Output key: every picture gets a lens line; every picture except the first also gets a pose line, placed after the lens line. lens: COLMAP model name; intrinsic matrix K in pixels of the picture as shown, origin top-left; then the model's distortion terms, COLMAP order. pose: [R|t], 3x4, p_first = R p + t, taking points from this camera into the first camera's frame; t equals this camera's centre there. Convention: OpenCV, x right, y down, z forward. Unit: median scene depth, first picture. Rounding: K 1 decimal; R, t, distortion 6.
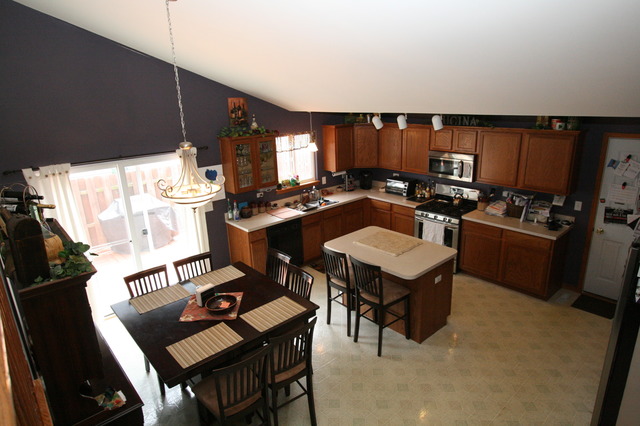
lens RADIAL K [[388.6, 0, 319.9], [0, 388.6, 213.5], [0, 0, 1]] dist [-0.019244, 0.005990]
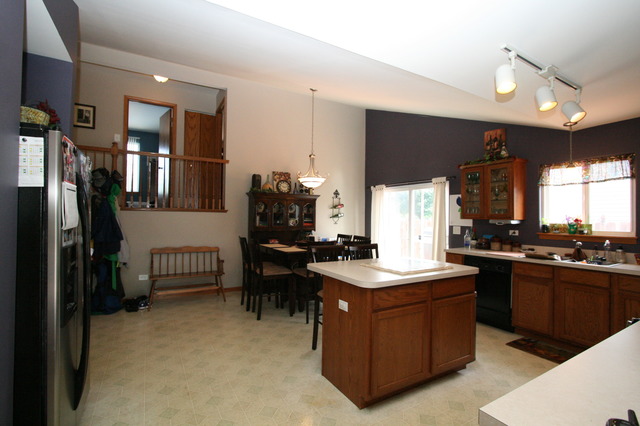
lens RADIAL K [[298.9, 0, 321.1], [0, 298.9, 213.7], [0, 0, 1]] dist [-0.001878, -0.000115]
pose [[-0.195417, 0.028720, -0.980300, 0.655033], [-0.289770, 0.953252, 0.085692, -0.022109], [0.936934, 0.300807, -0.177959, 0.775847]]
